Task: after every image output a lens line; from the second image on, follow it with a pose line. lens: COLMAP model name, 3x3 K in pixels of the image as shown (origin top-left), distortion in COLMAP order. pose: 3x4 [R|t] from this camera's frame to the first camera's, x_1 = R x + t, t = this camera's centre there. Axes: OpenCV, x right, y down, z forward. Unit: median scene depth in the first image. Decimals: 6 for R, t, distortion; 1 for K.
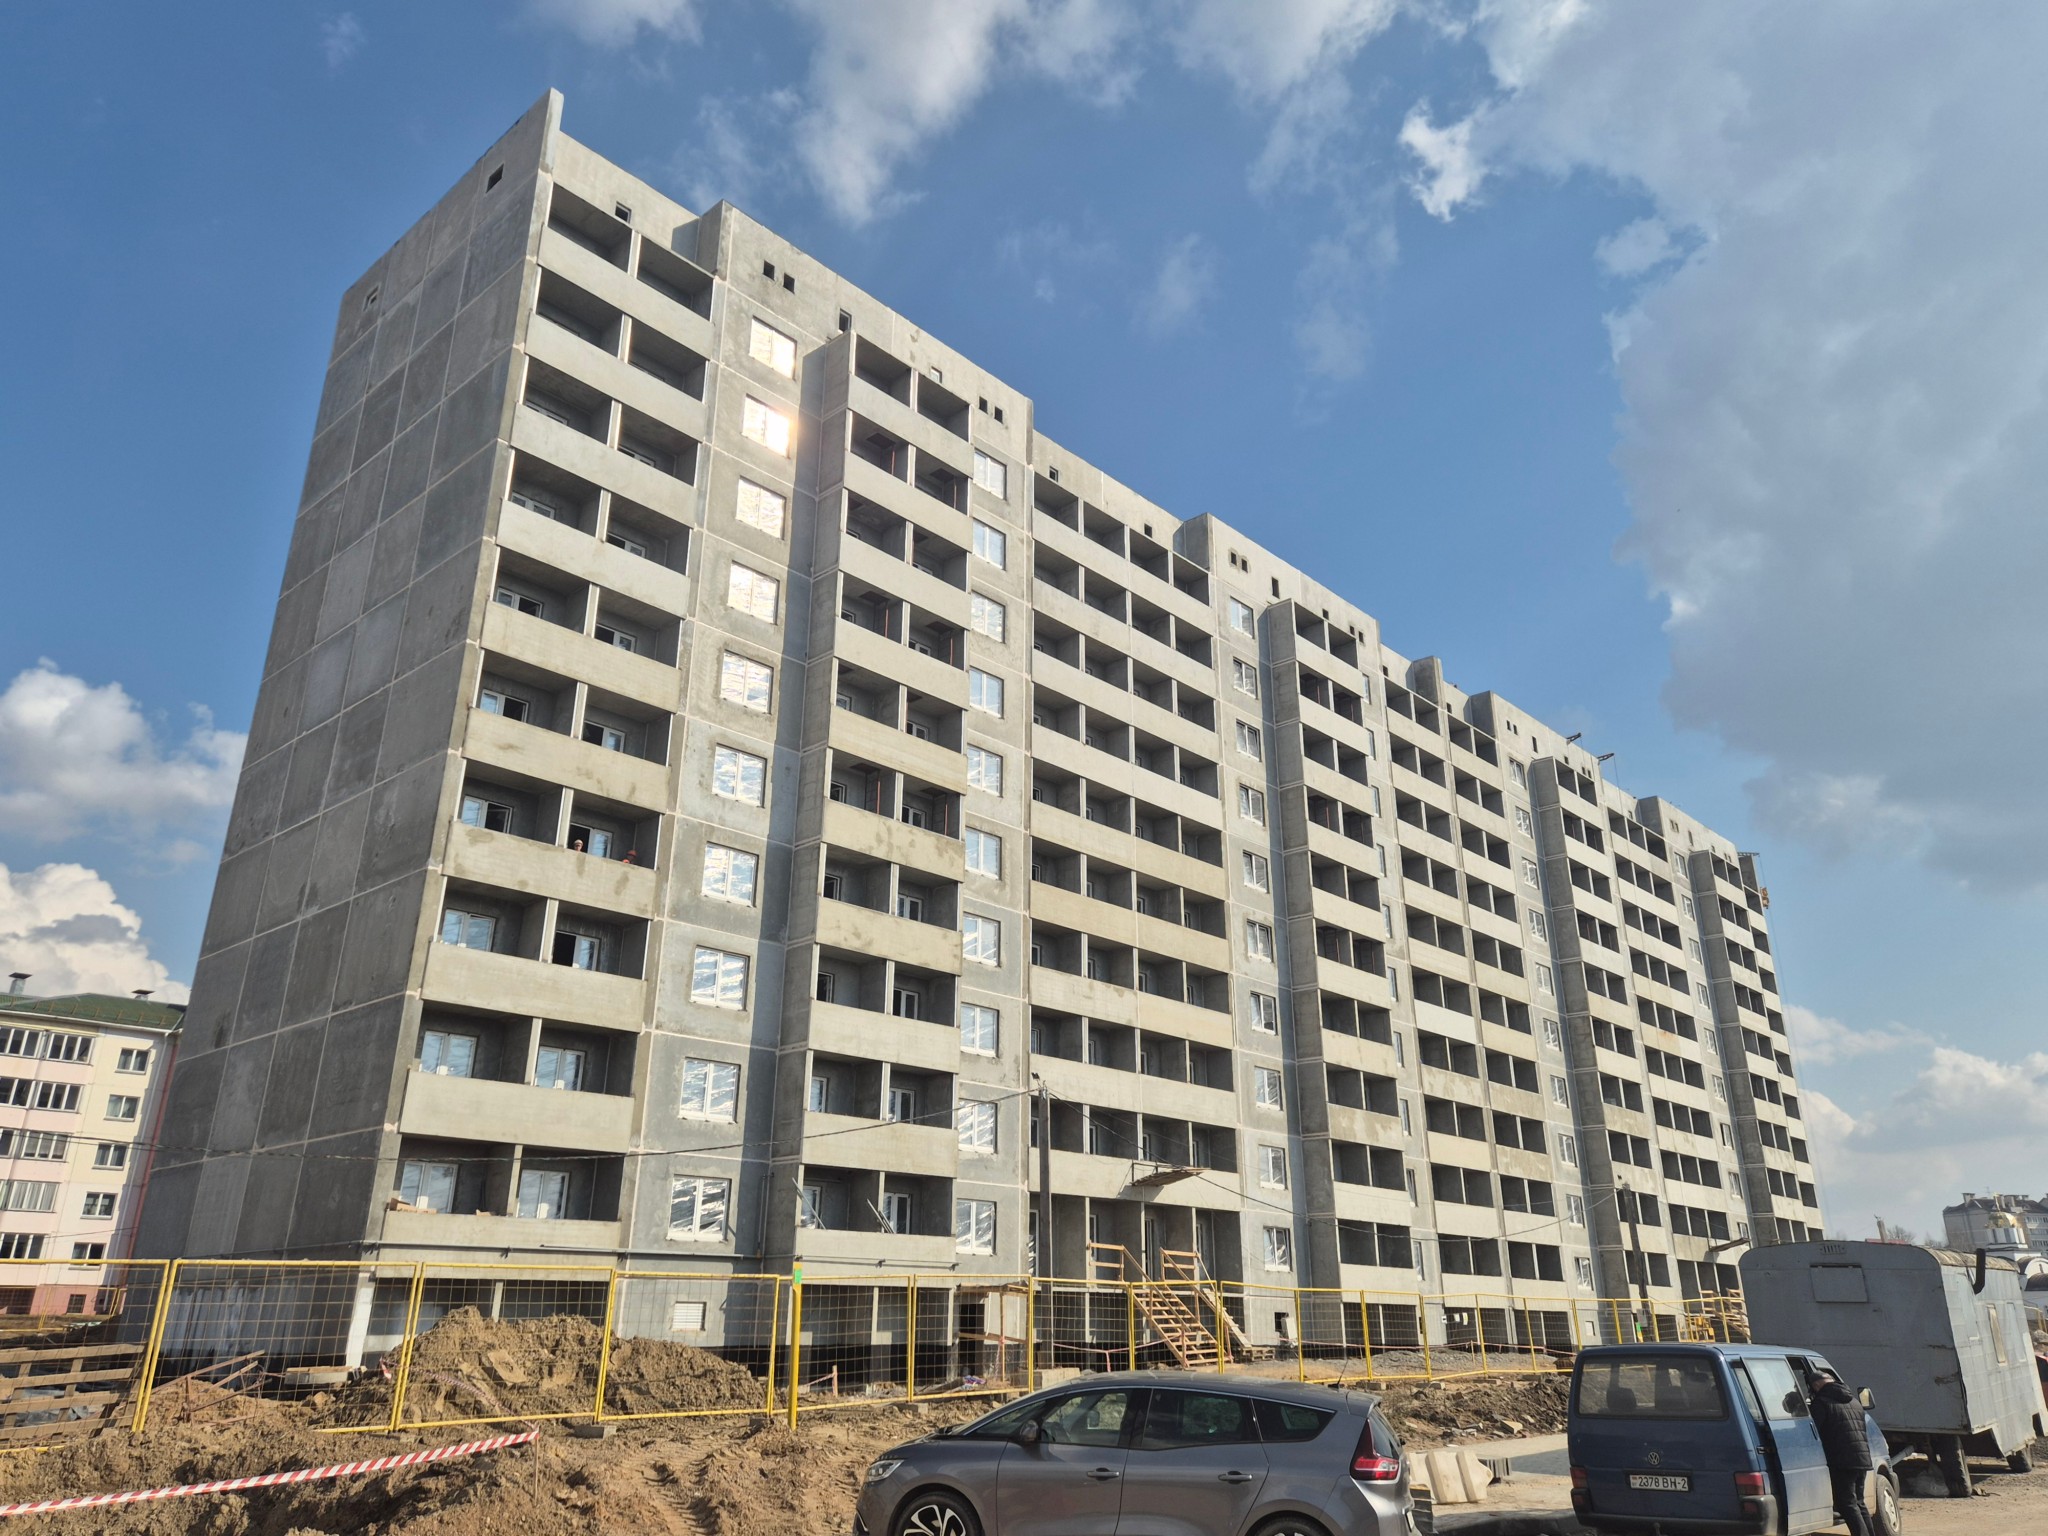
lens RADIAL K [[1401.0, 0, 1024.0], [0, 1401.0, 768.0], [0, 0, 1]] dist [0.056230, -0.031456]
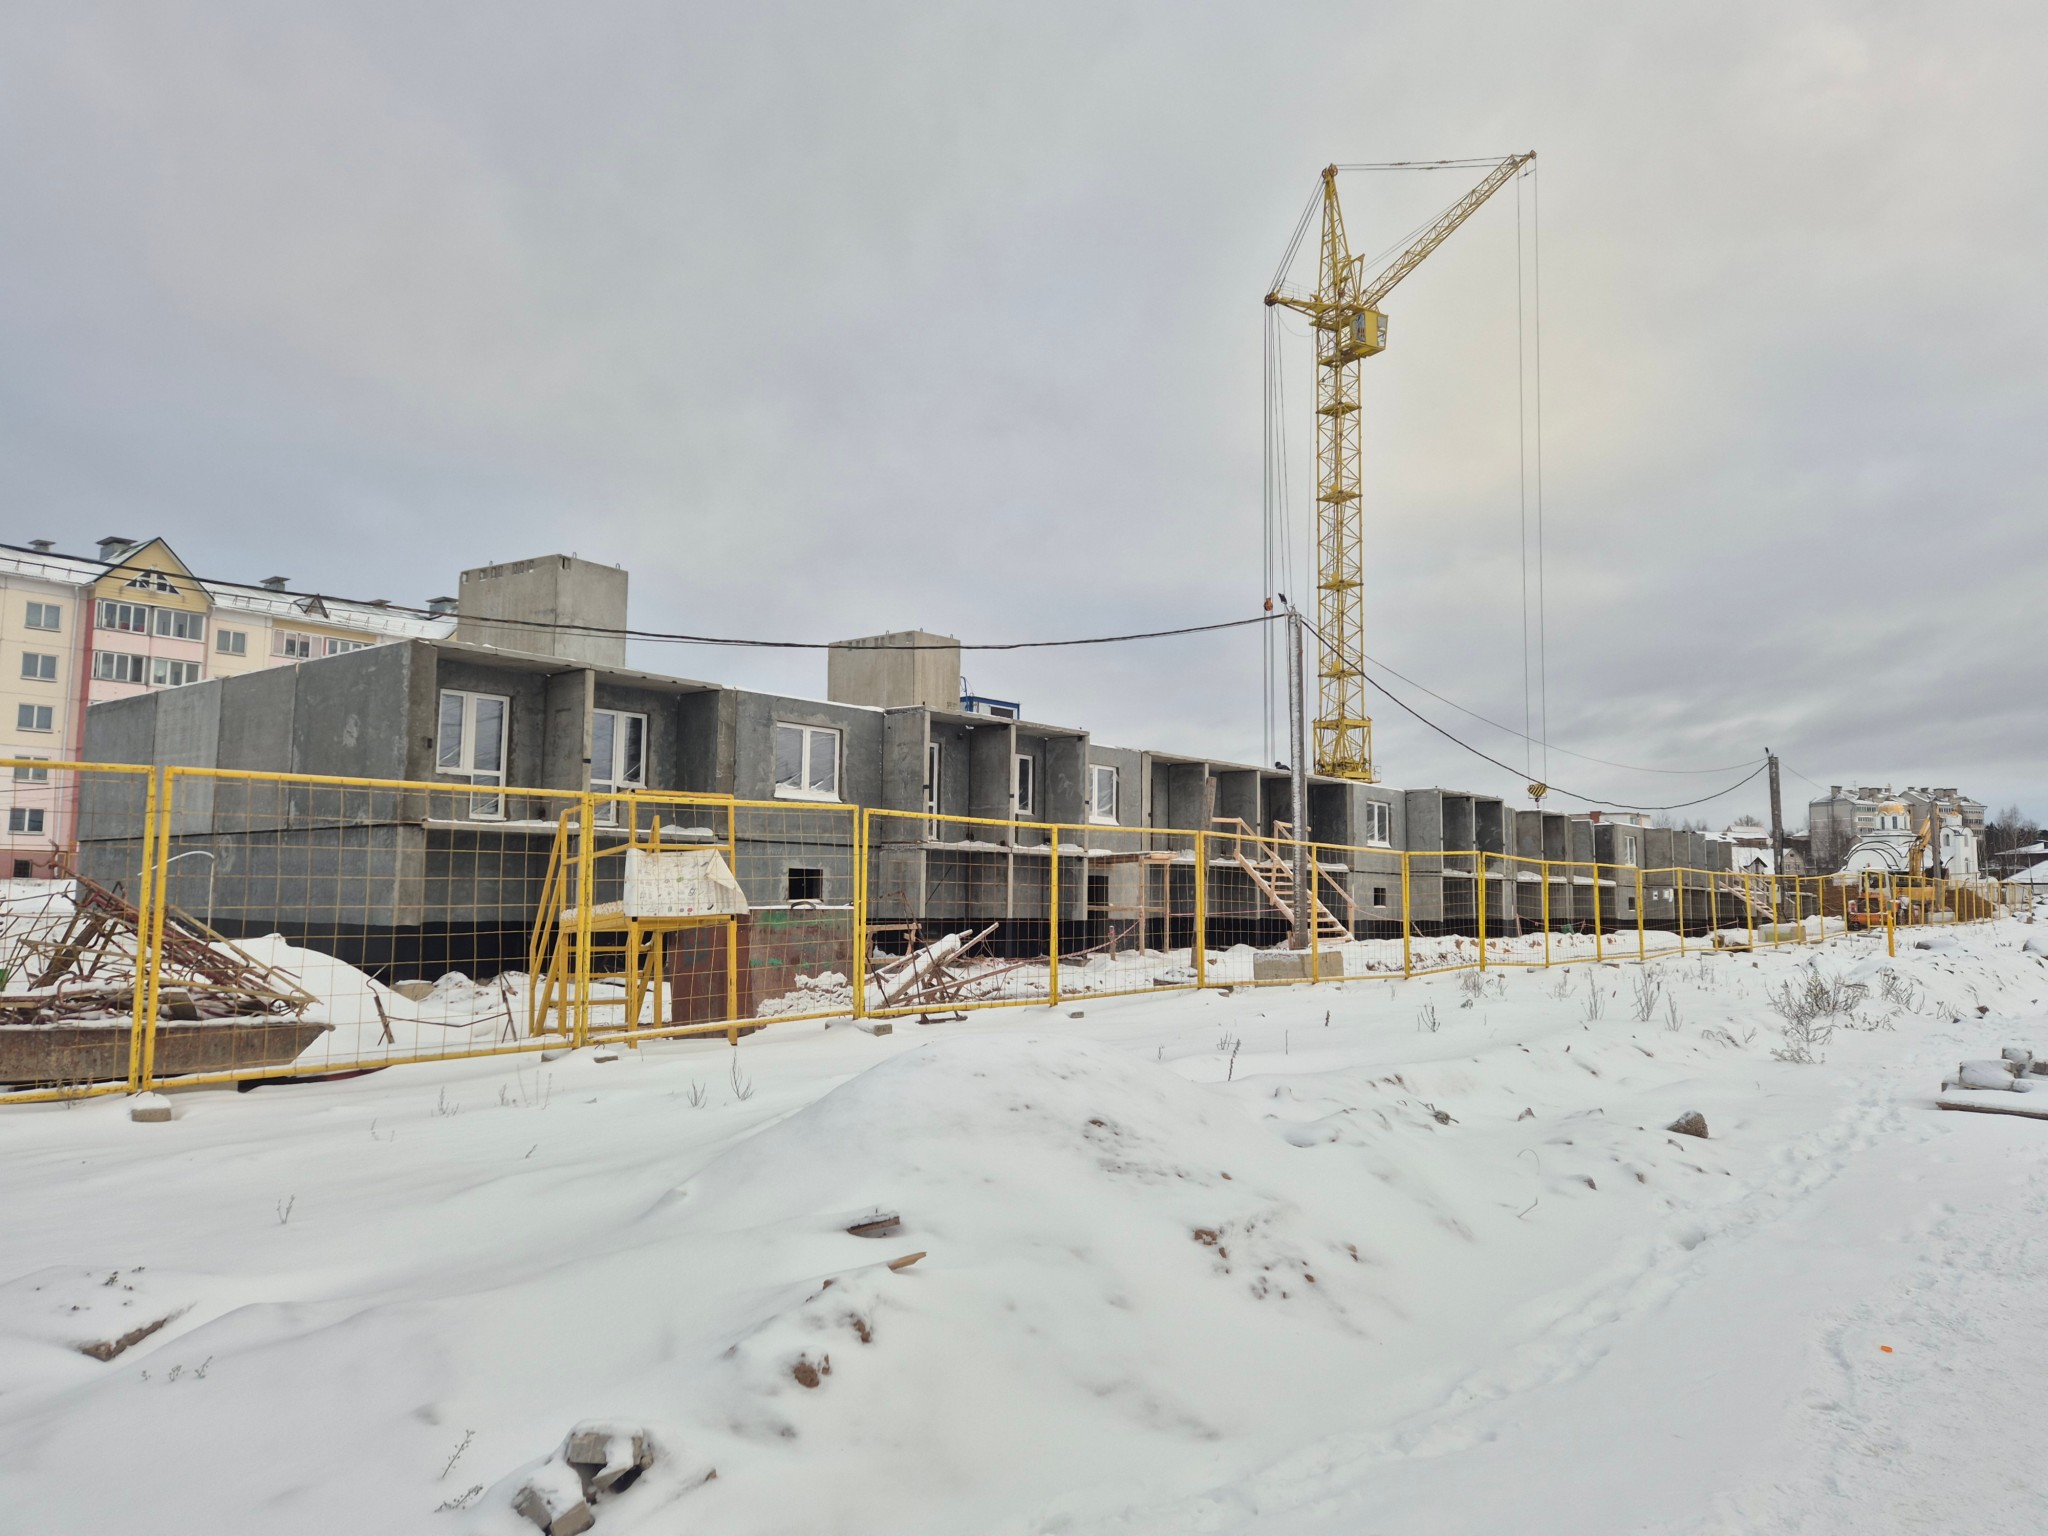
lens RADIAL K [[1401.0, 0, 1024.0], [0, 1401.0, 768.0], [0, 0, 1]] dist [0.056230, -0.031456]
pose [[0.998612, 0.012248, 0.051233, -0.124134], [-0.026045, 0.960197, 0.278106, 0.076157], [-0.045787, -0.279054, 0.959183, 0.193633]]
